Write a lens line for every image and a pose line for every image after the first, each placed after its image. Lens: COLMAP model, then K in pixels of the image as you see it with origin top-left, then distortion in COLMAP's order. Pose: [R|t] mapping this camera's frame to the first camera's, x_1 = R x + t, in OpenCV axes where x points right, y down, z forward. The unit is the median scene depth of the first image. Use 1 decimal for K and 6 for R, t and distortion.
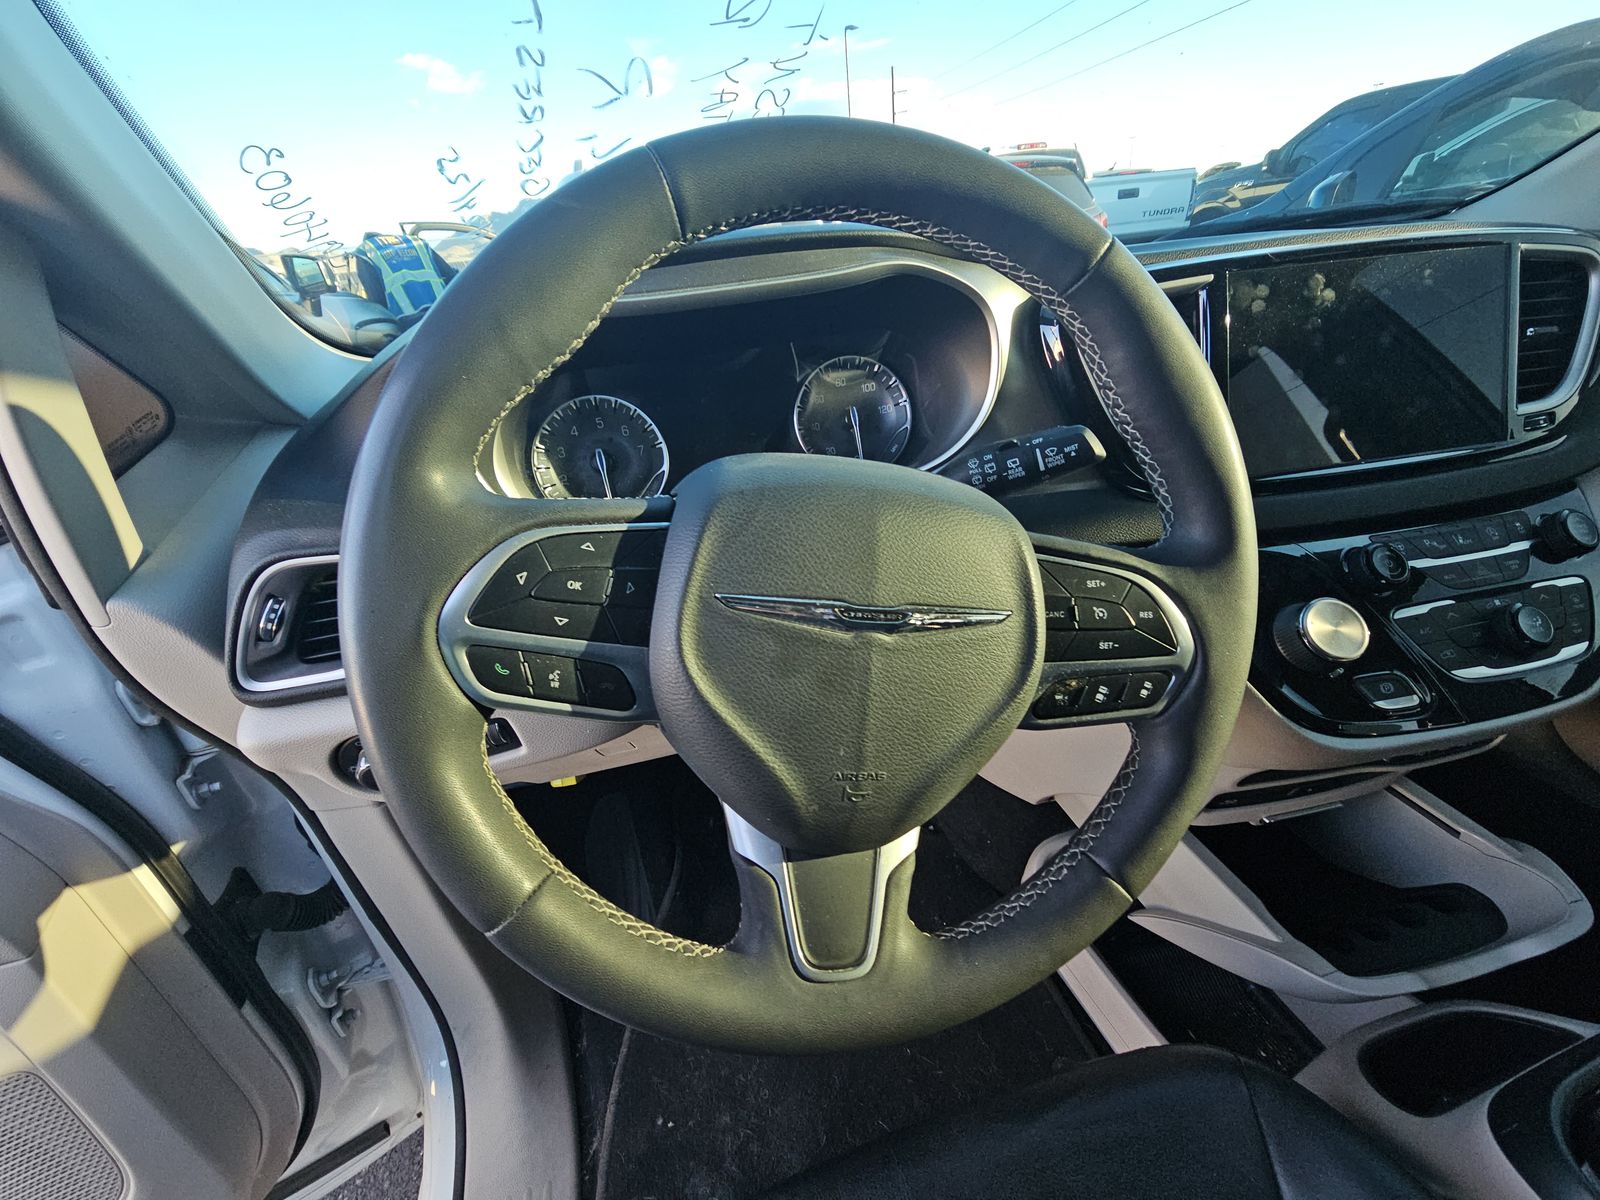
lens RADIAL K [[642.7, 0, 801.0], [0, 642.7, 592.8], [0, 0, 1]] dist [0.001056, -0.000143]
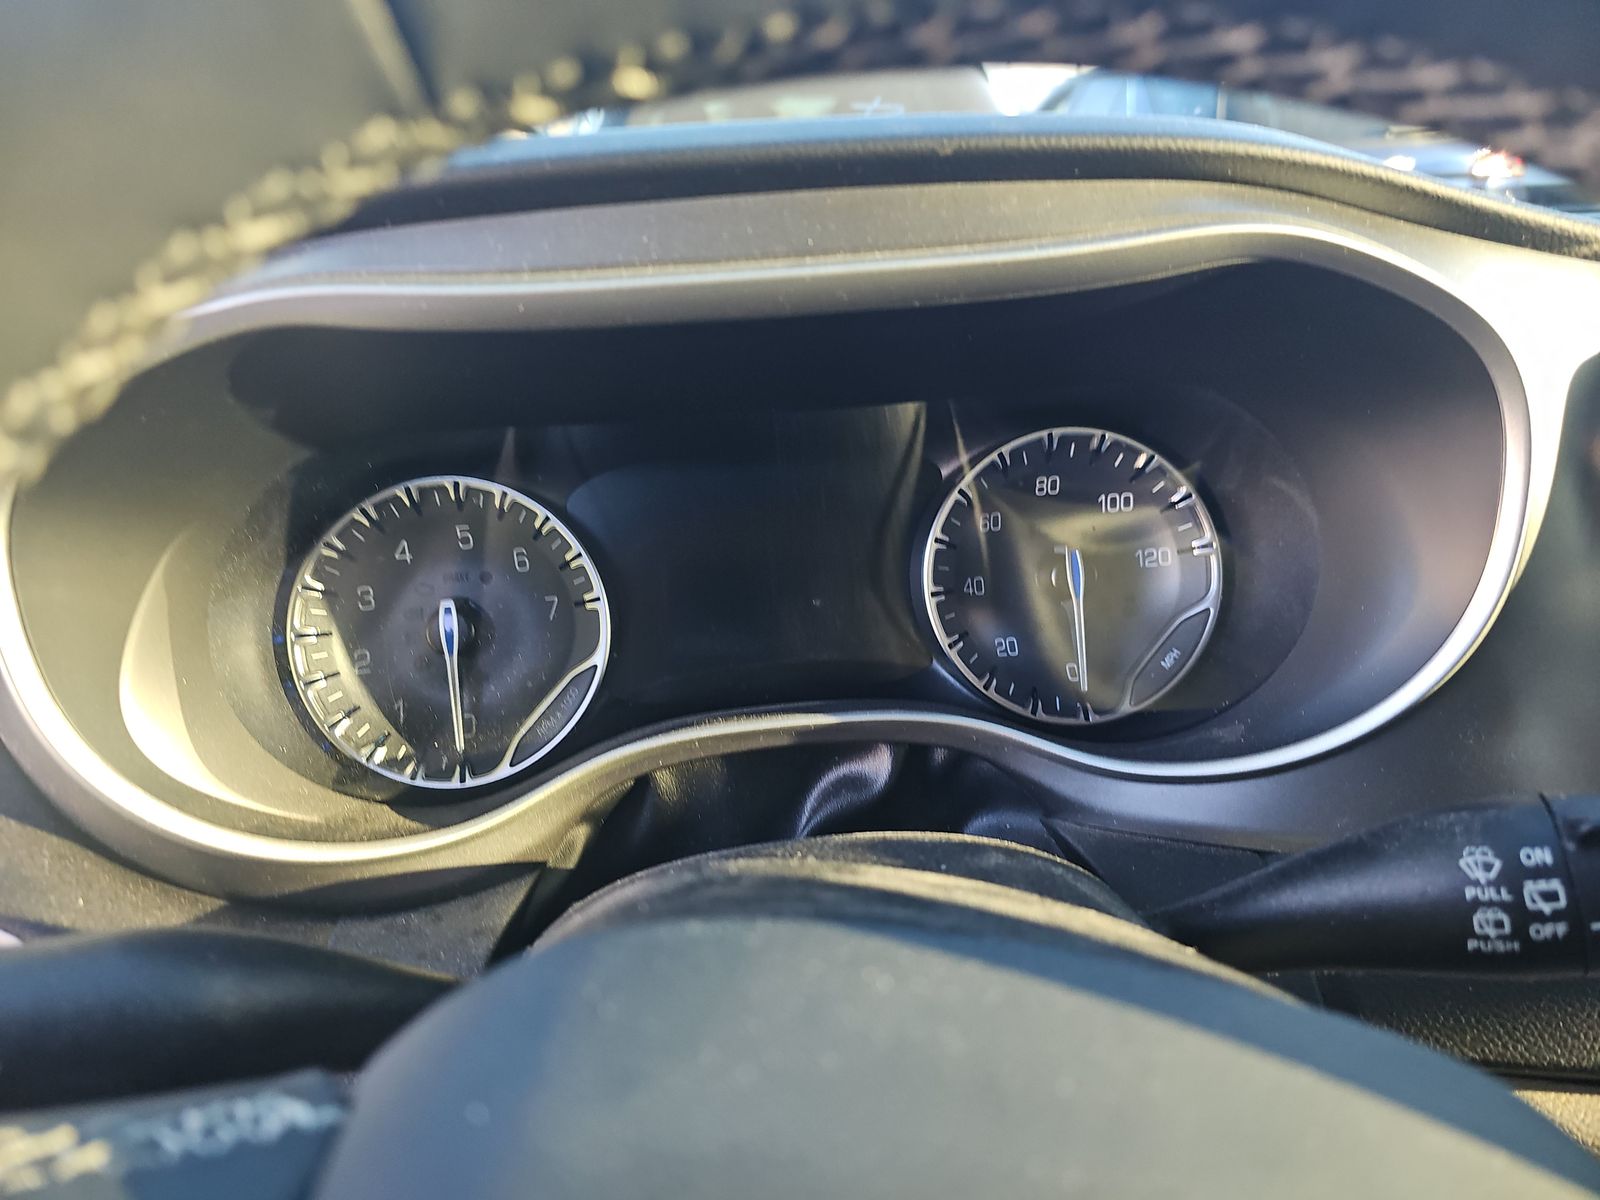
lens RADIAL K [[1082.0, 0, 796.4], [0, 1082.0, 594.7], [0, 0, 1]] dist [0.020124, -0.002426]
pose [[0.985963, 0.104712, -0.130044, -0.000232], [-0.118840, 0.987228, -0.106100, -0.181743], [0.117273, 0.120065, 0.985815, 0.333099]]
